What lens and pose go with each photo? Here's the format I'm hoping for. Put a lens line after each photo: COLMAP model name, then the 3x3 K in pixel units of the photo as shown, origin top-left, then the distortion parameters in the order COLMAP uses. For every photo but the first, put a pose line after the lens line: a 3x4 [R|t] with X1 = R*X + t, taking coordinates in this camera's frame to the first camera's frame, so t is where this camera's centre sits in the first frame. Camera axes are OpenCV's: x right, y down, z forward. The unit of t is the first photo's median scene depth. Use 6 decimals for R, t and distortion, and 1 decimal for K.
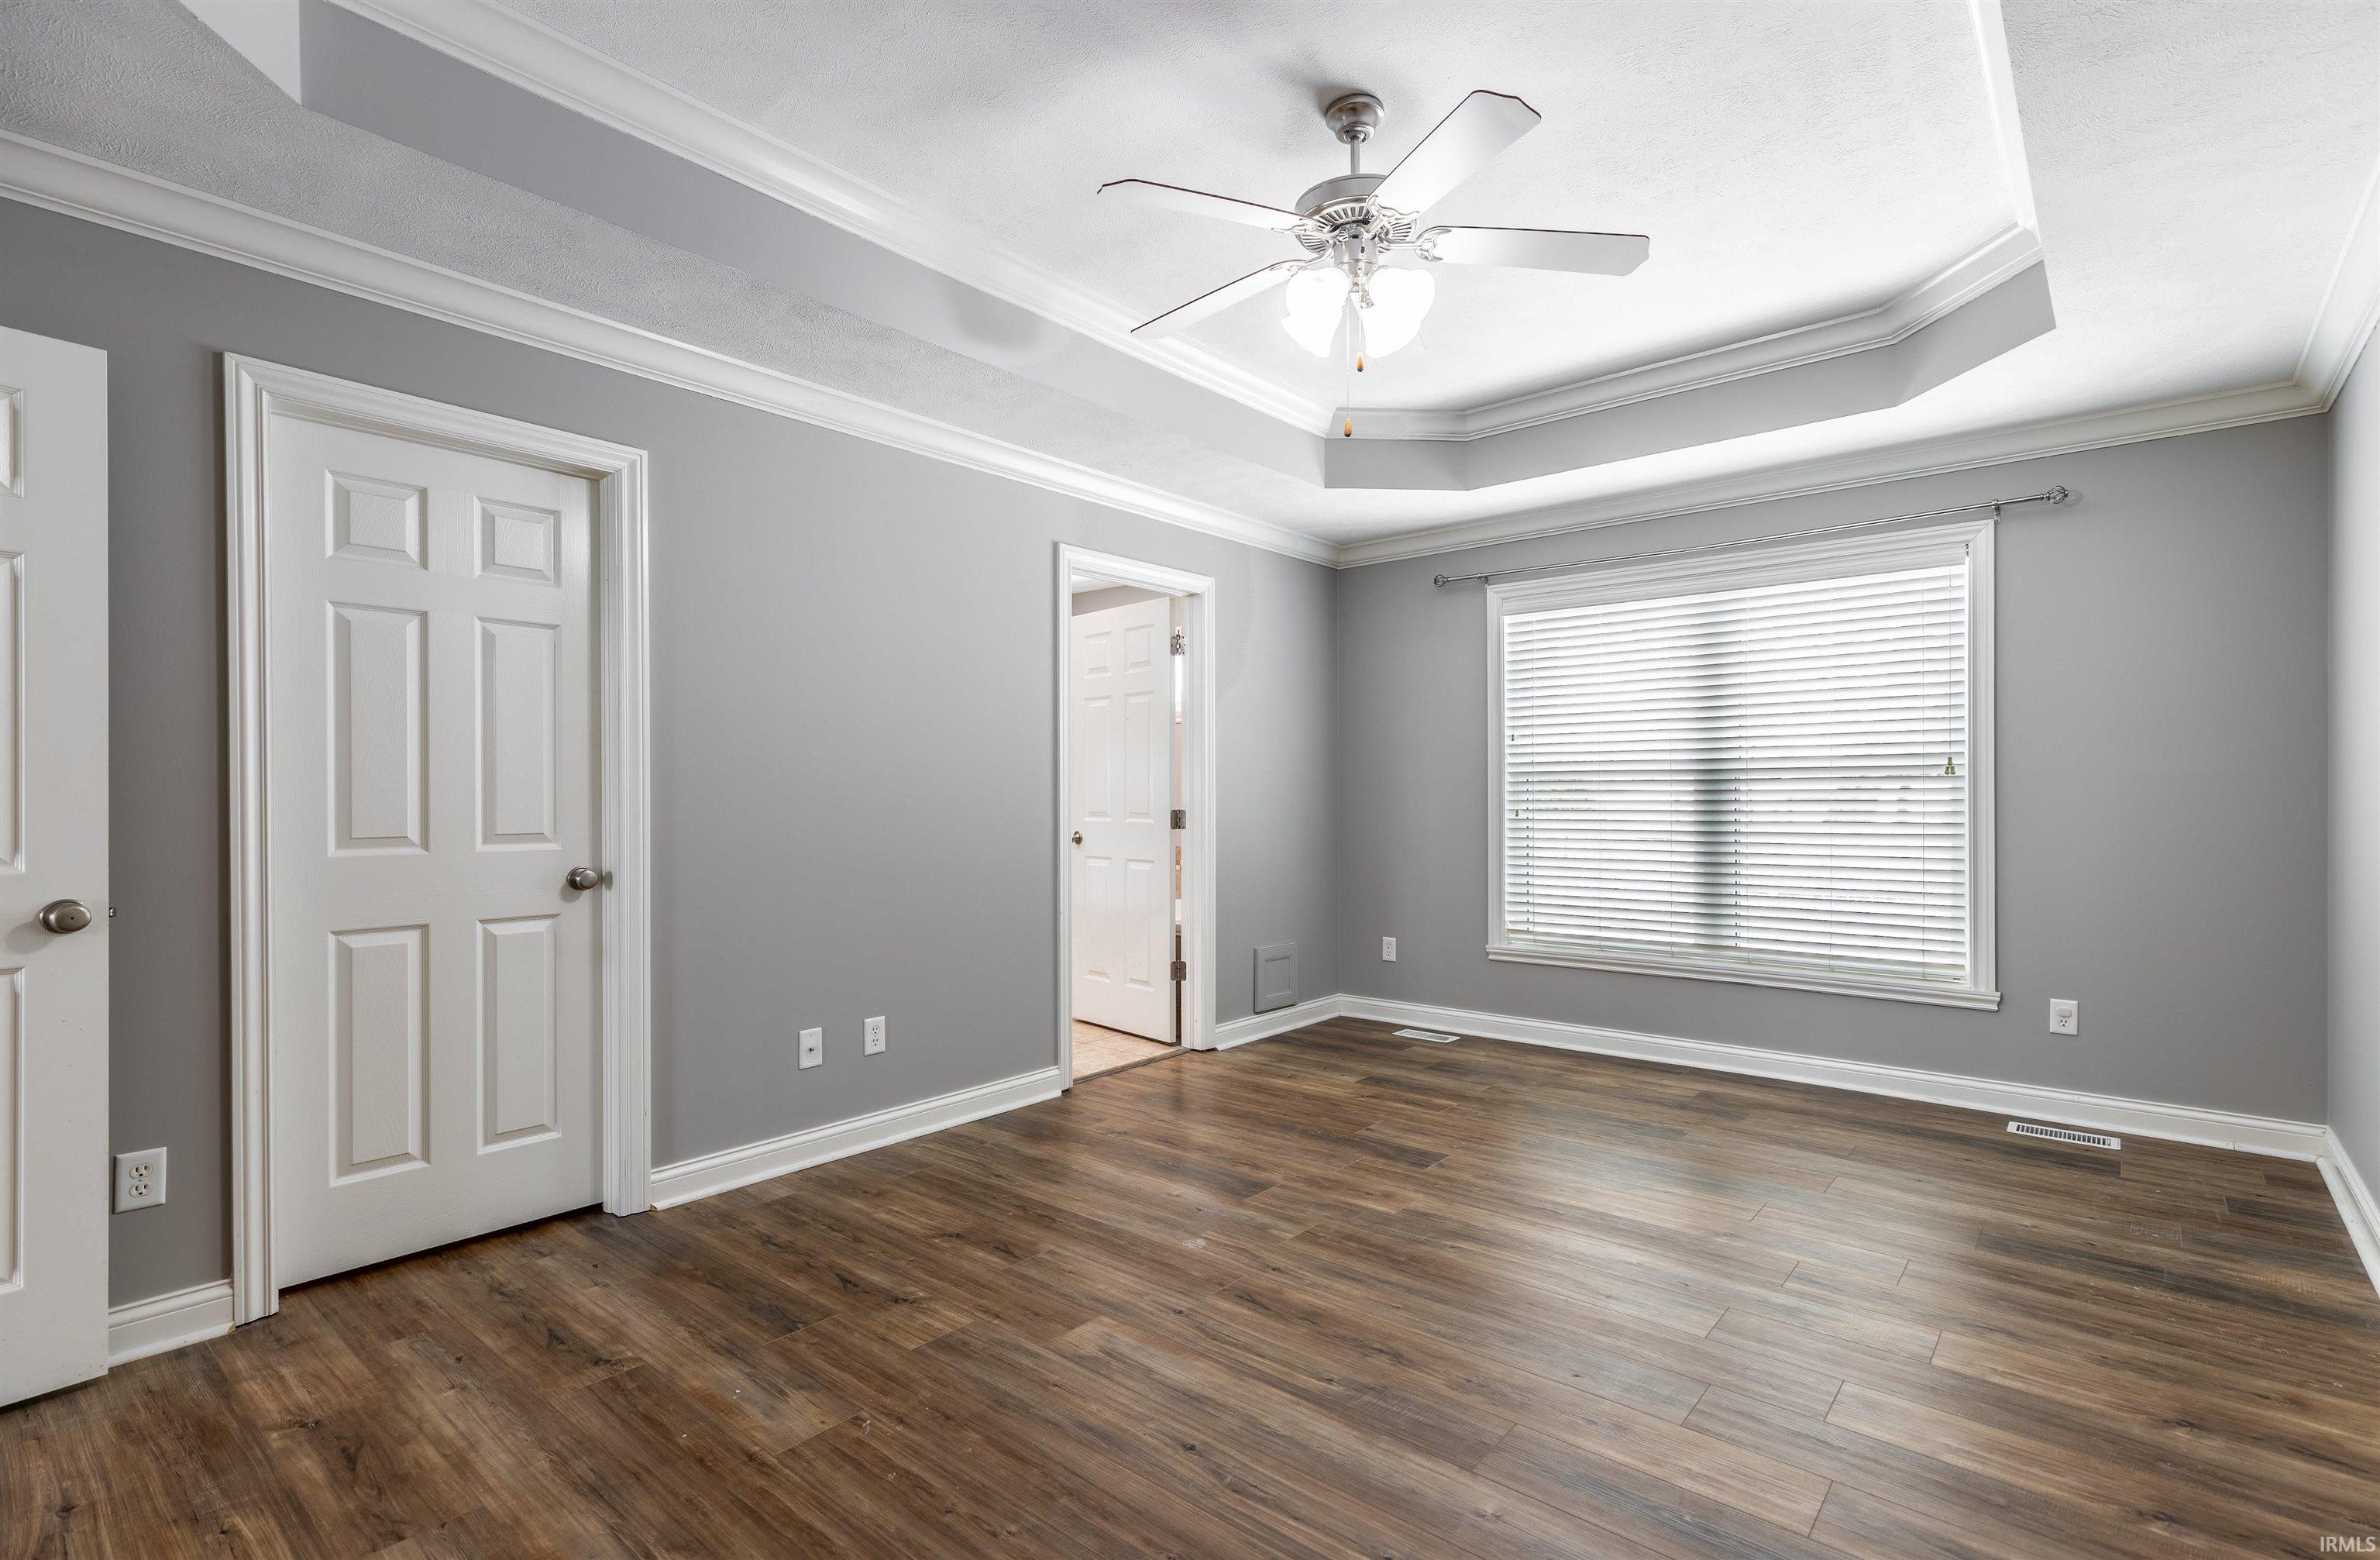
lens RADIAL K [[1111.7, 0, 1203.7], [0, 1111.7, 788.3], [0, 0, 1]] dist [0.003839, 0.000223]
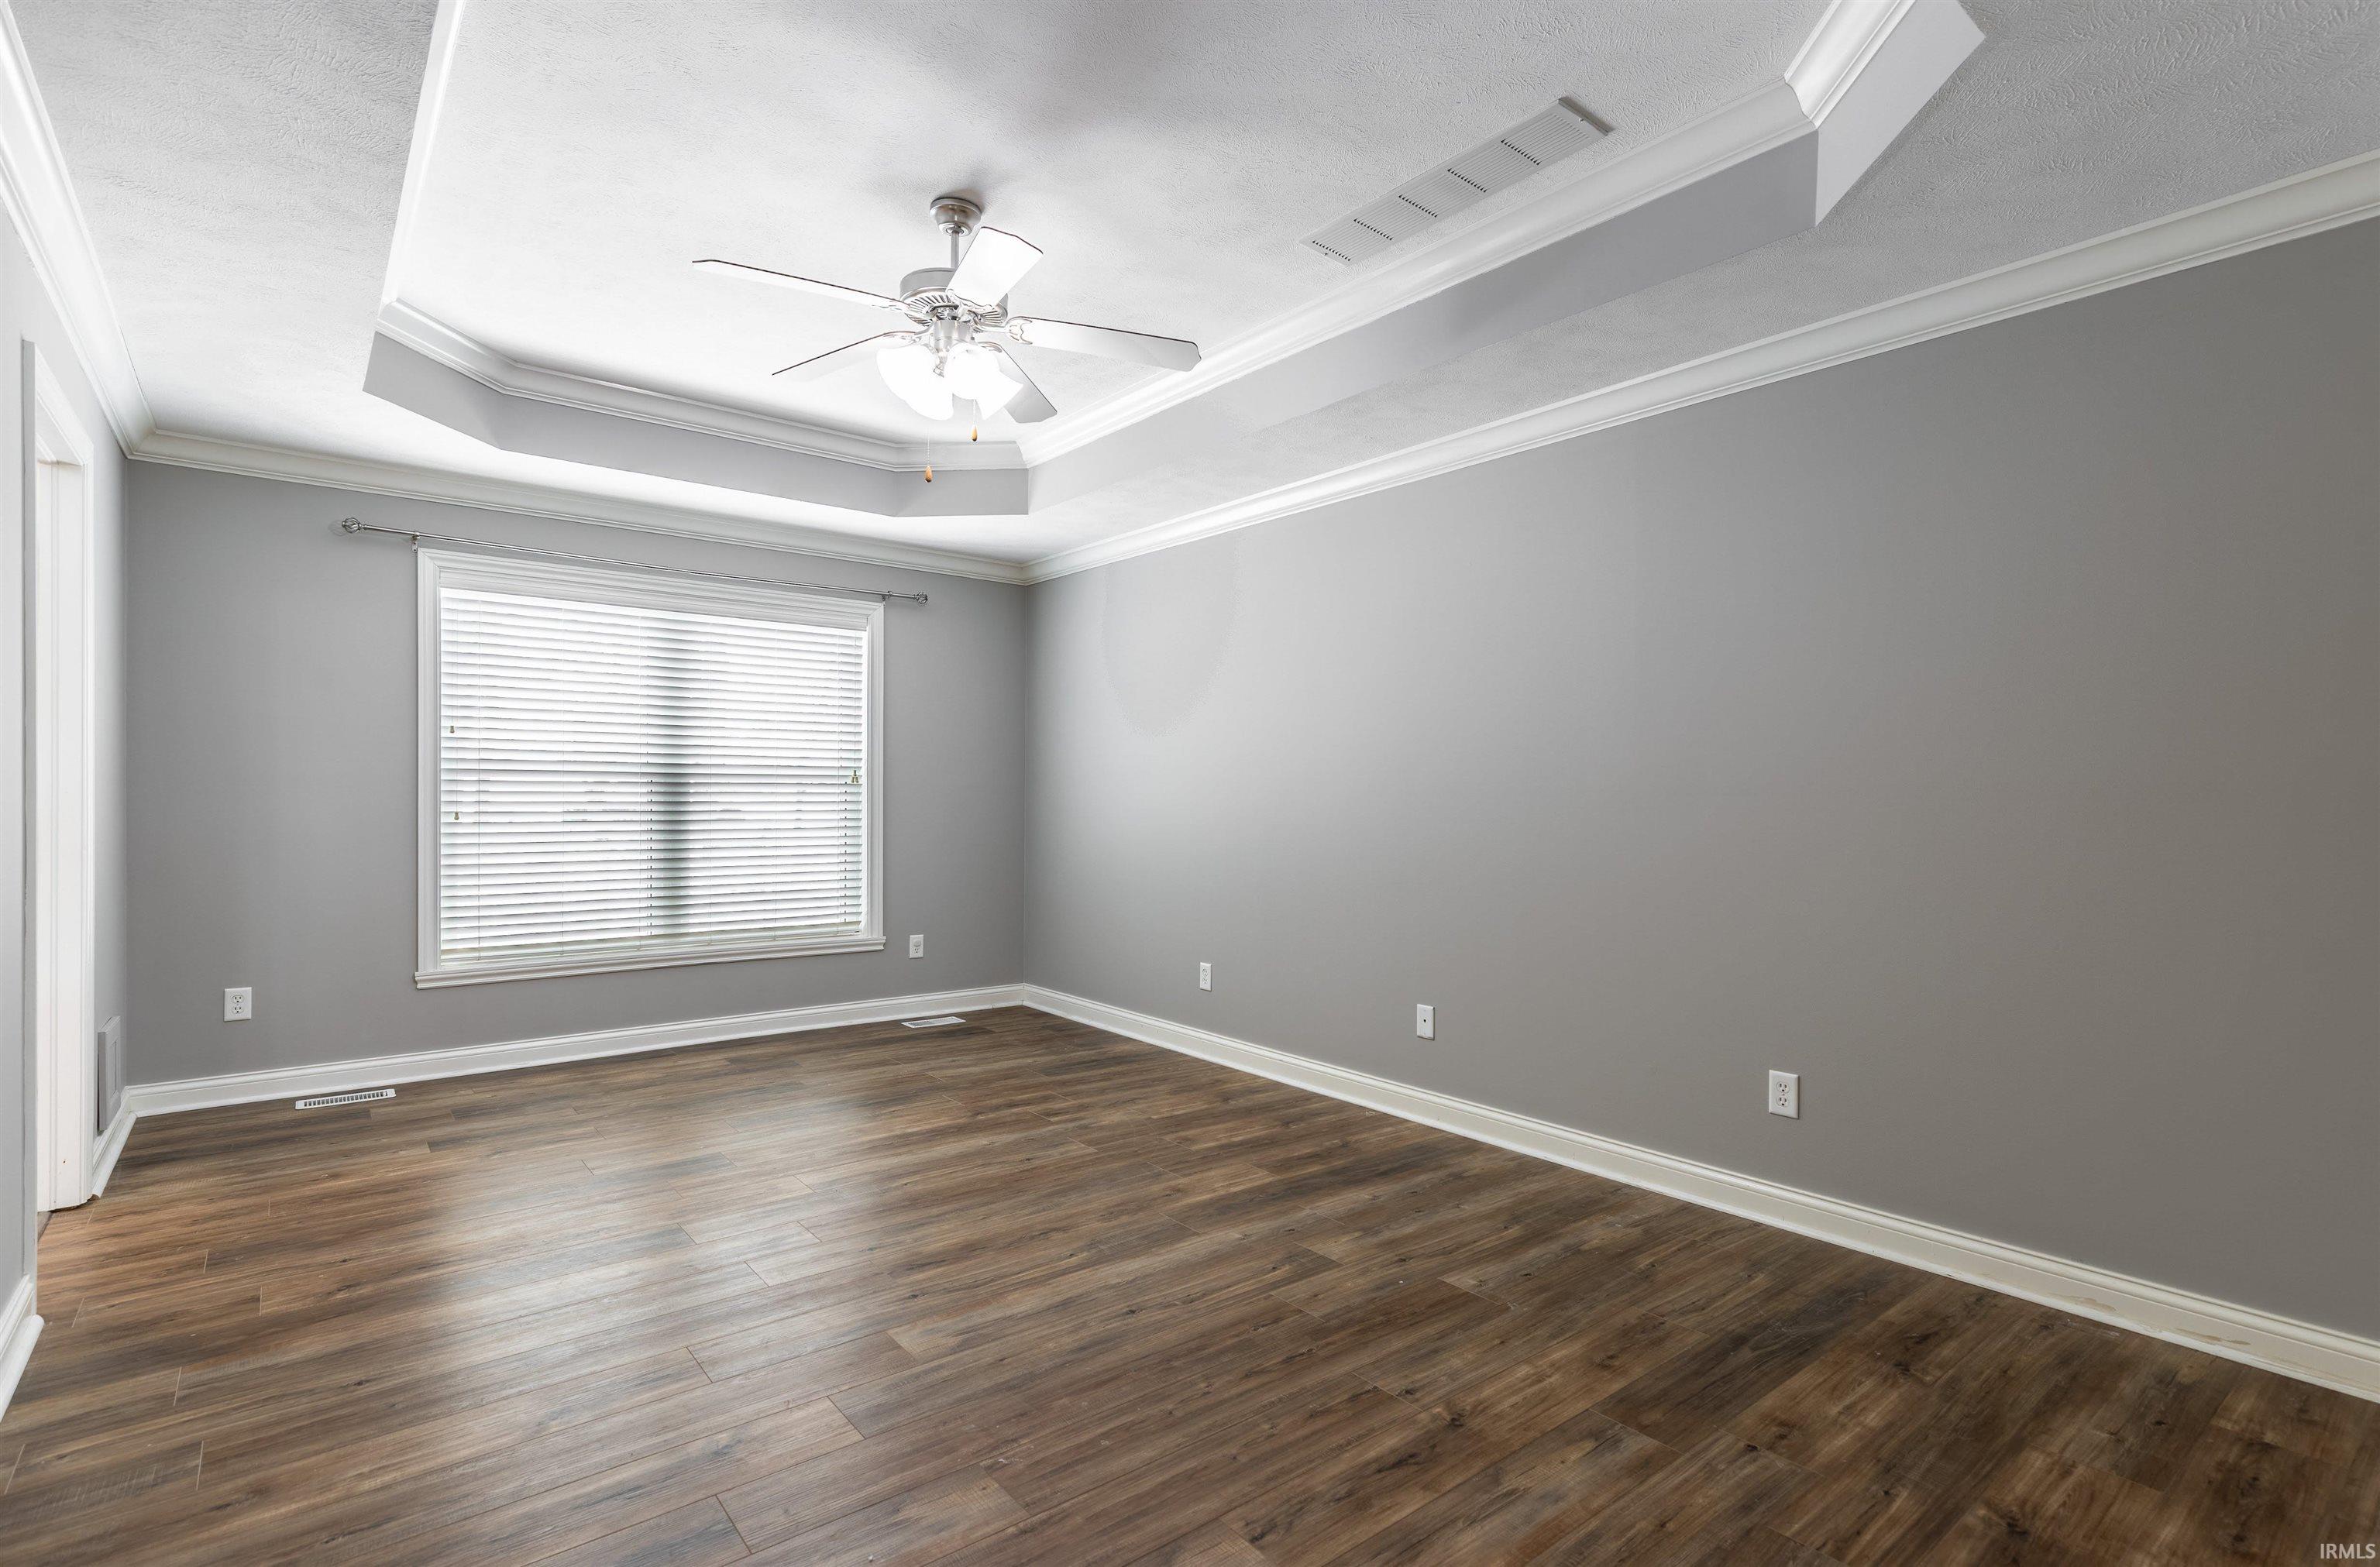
lens RADIAL K [[1101.7, 0, 1208.5], [0, 1101.7, 793.7], [0, 0, 1]] dist [0.001184, 0.000216]
pose [[0.193340, 0.006507, 0.981110, -0.569914], [-0.012245, 0.999916, -0.004218, 0.001454], [-0.981055, -0.011198, 0.193404, 0.311607]]
